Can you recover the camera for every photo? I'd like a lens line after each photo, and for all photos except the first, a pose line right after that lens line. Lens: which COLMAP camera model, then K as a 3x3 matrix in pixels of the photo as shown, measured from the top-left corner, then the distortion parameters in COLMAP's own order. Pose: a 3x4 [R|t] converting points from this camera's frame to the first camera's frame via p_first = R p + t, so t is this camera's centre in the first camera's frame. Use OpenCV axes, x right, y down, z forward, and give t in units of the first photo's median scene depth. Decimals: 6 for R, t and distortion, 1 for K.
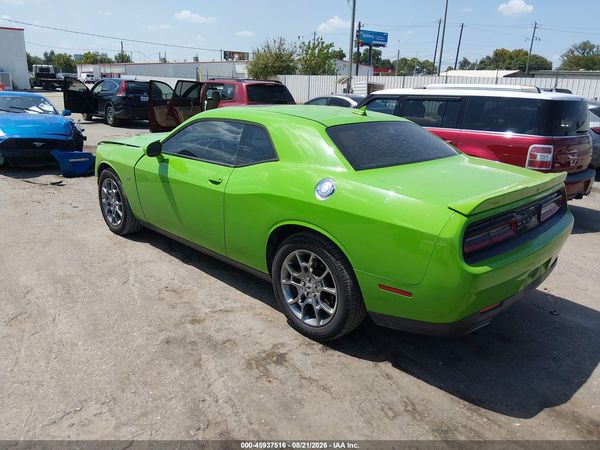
lens RADIAL K [[455.7, 0, 303.1], [0, 455.7, 223.2], [0, 0, 1]] dist [0.093807, -0.154736]
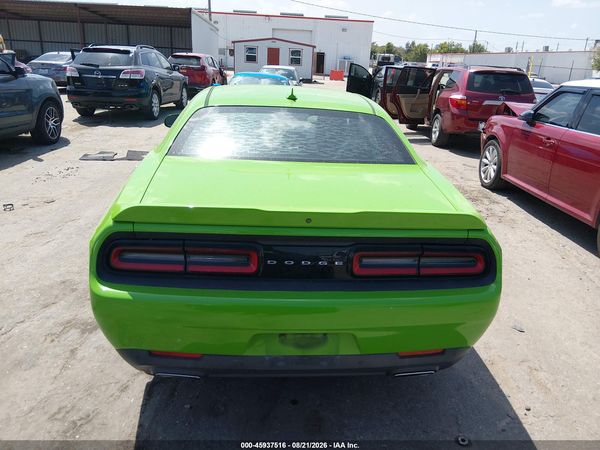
lens RADIAL K [[455.7, 0, 303.1], [0, 455.7, 223.2], [0, 0, 1]] dist [0.093807, -0.154736]
pose [[0.764846, 0.224540, -0.603815, 0.647879], [-0.213147, 0.972705, 0.091726, -0.092575], [0.607930, 0.058545, 0.791829, 0.345668]]
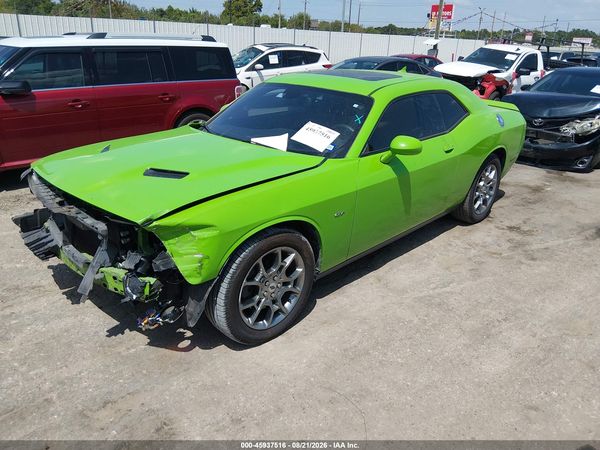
lens RADIAL K [[455.7, 0, 303.1], [0, 455.7, 223.2], [0, 0, 1]] dist [0.093807, -0.154736]
pose [[-0.012507, -0.402980, 0.915123, -1.149443], [0.253015, 0.884136, 0.392793, -0.415681], [-0.967381, 0.236453, 0.090902, 1.170751]]
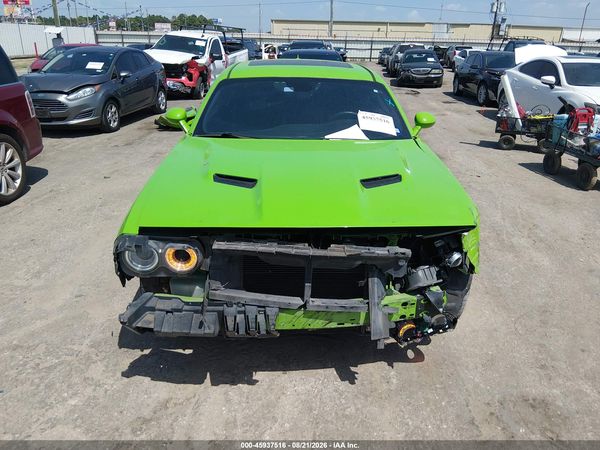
lens RADIAL K [[457.7, 0, 300.3], [0, 457.7, 229.3], [0, 0, 1]] dist [0.059253, -0.108687]
pose [[-0.727781, -0.309104, 0.612200, -0.812461], [0.149699, 0.799542, 0.581656, -0.586121], [-0.669272, 0.514964, -0.535619, 1.844910]]
